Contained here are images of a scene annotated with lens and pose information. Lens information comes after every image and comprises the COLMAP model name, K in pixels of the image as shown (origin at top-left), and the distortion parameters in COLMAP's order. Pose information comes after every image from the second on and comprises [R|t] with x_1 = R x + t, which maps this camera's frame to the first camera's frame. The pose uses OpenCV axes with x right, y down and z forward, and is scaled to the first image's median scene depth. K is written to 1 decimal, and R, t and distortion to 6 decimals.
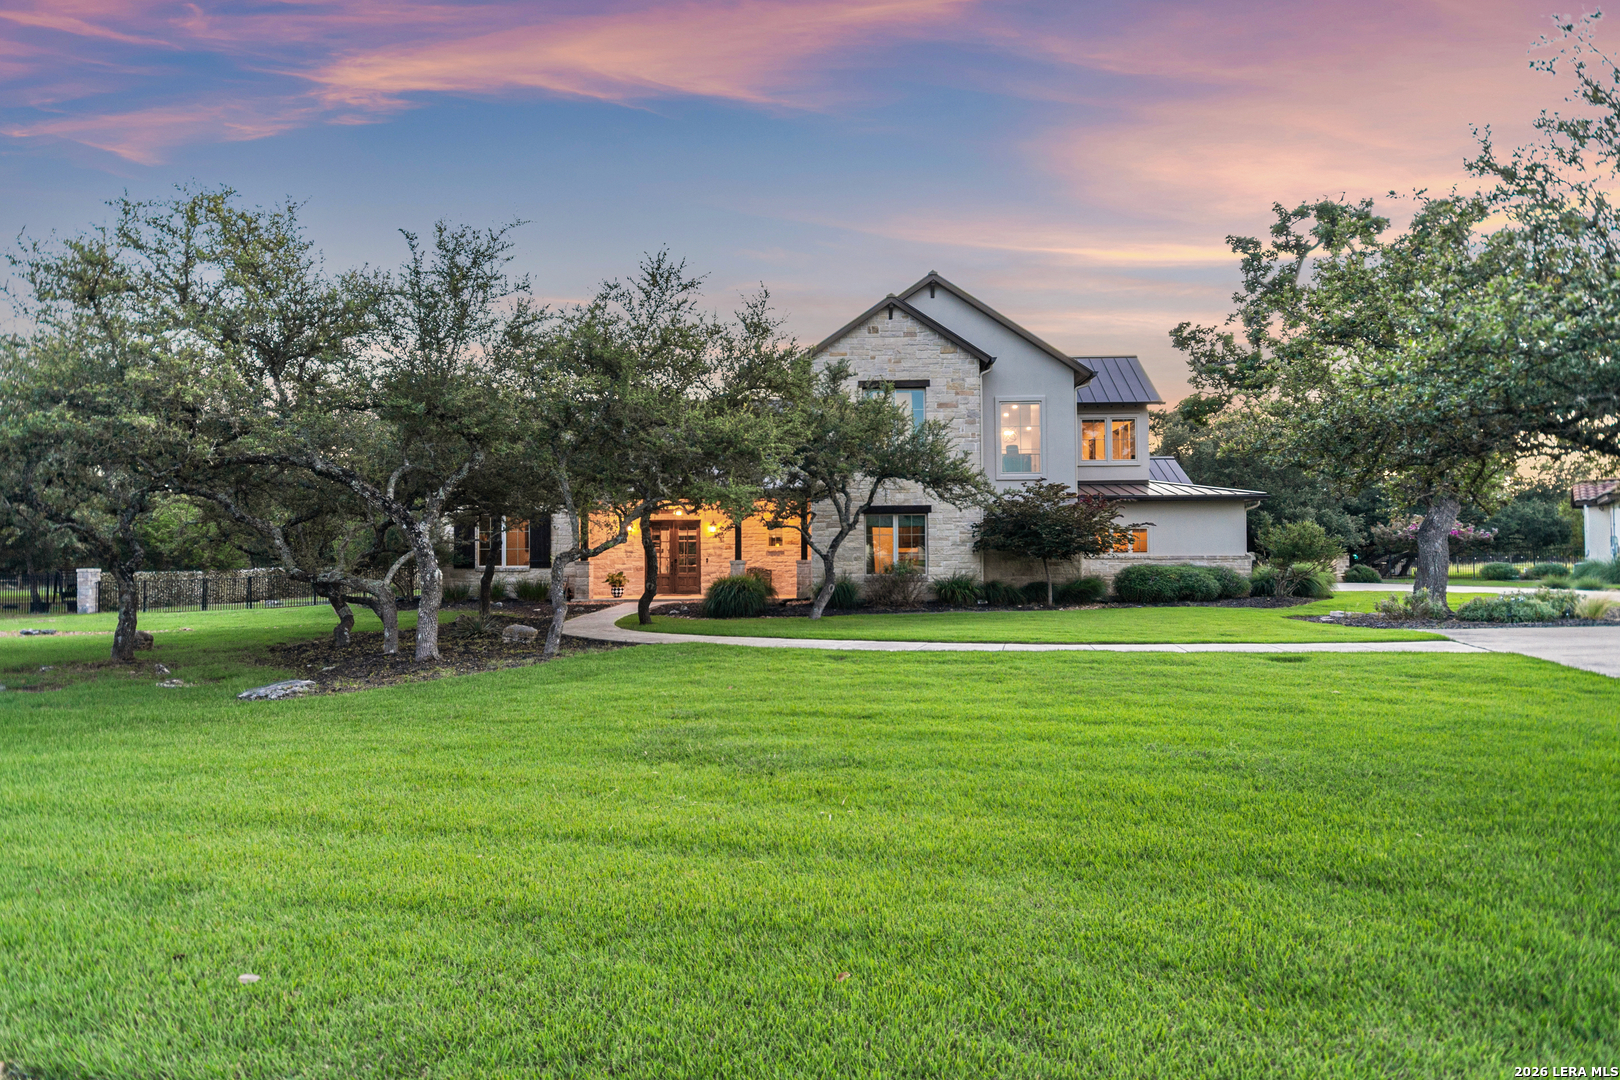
lens RADIAL K [[857.9, 0, 808.0], [0, 857.9, 533.4], [0, 0, 1]] dist [0.002419, 0.000489]
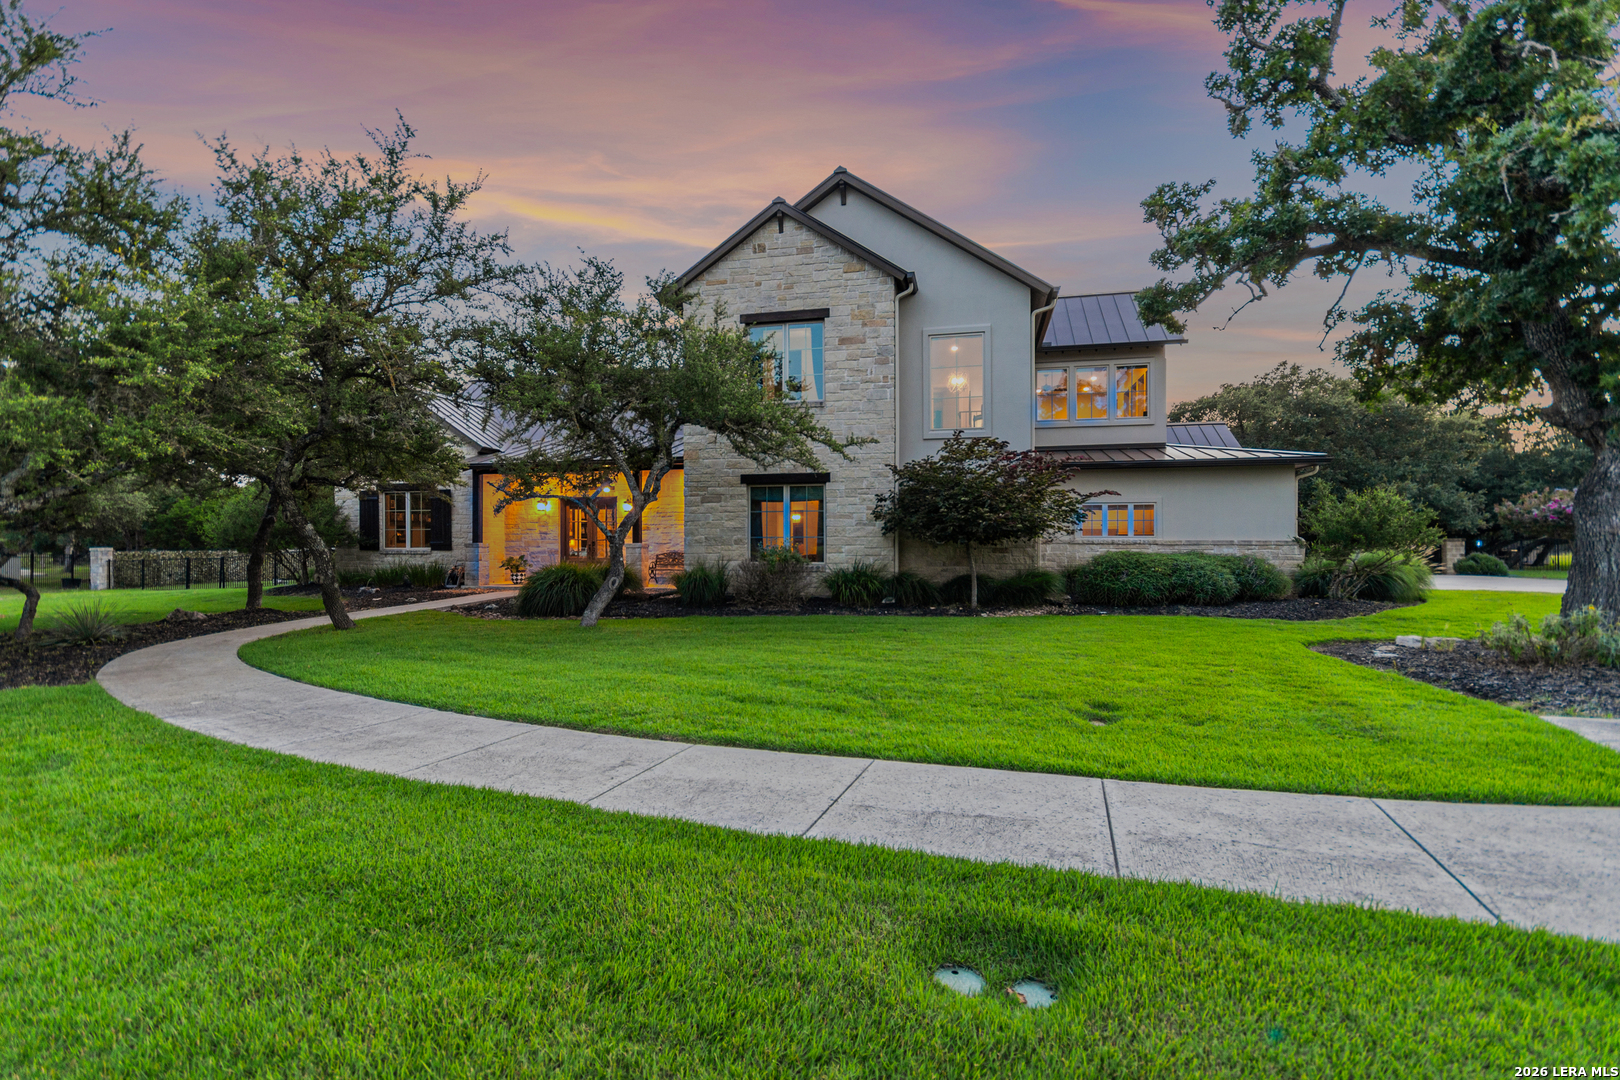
lens RADIAL K [[735.5, 0, 803.8], [0, 735.5, 538.7], [0, 0, 1]] dist [0.002885, -0.007383]
pose [[0.983612, 0.004322, -0.180246, 0.235185], [0.000183, 0.999688, 0.024971, 0.009508], [0.180297, -0.024594, 0.983305, 0.341985]]
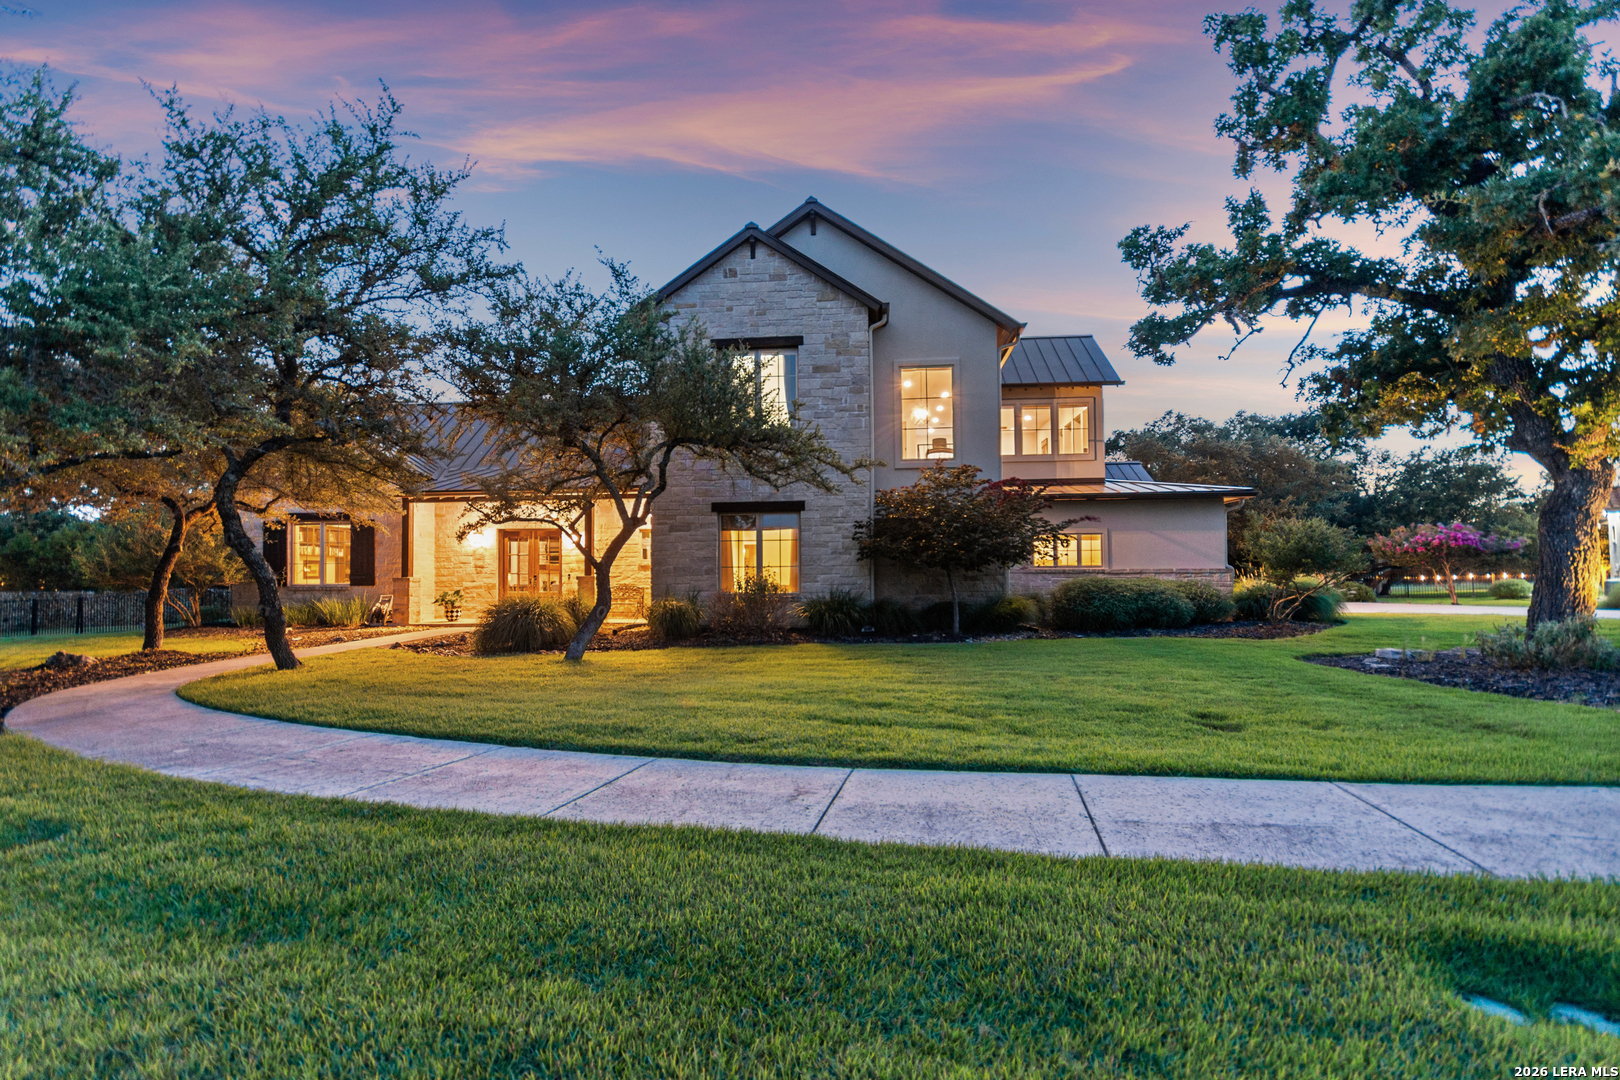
lens RADIAL K [[723.4, 0, 807.8], [0, 723.4, 560.6], [0, 0, 1]] dist [0.000878, 0.000130]
pose [[0.999205, -0.003278, -0.039734, 0.168490], [0.003275, 0.999995, -0.000119, 0.019560], [0.039734, -0.000012, 0.999210, 0.355490]]
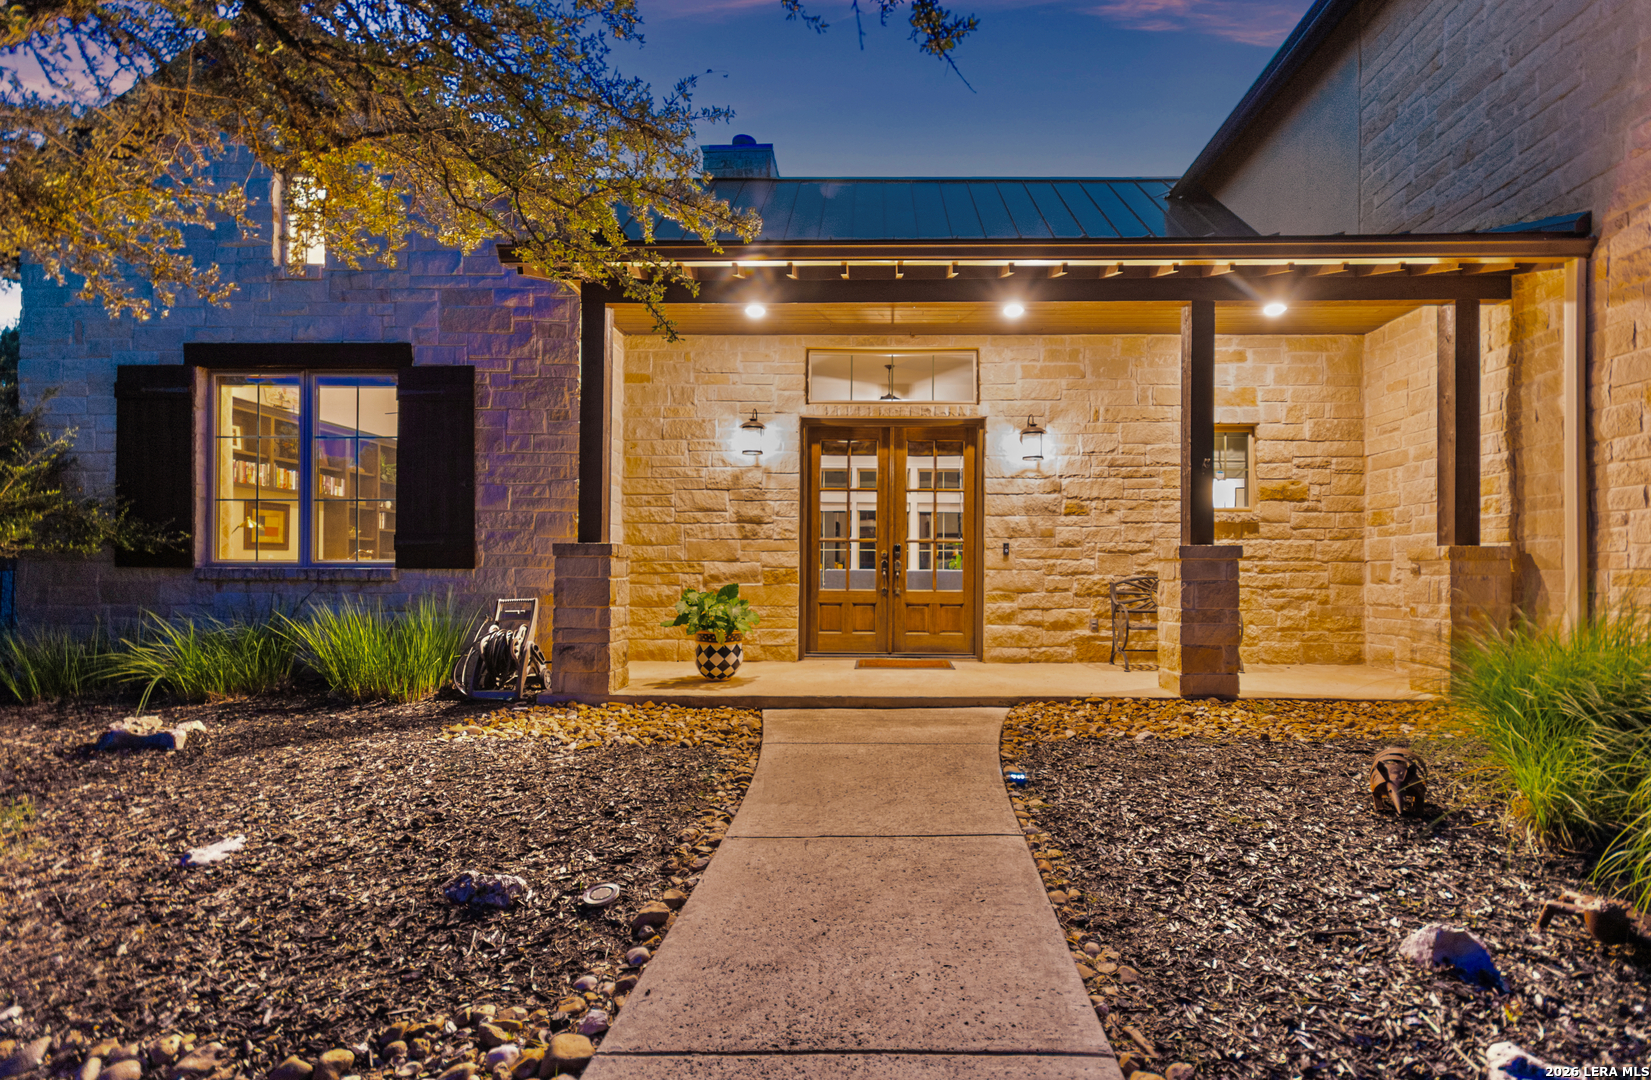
lens RADIAL K [[746.5, 0, 827.5], [0, 746.5, 563.9], [0, 0, 1]] dist [-0.000188, -0.000037]
pose [[0.999819, 0.009924, 0.016202, -0.217133], [-0.010215, 0.999785, 0.018018, 0.037522], [-0.016019, -0.018181, 0.999706, 0.863214]]
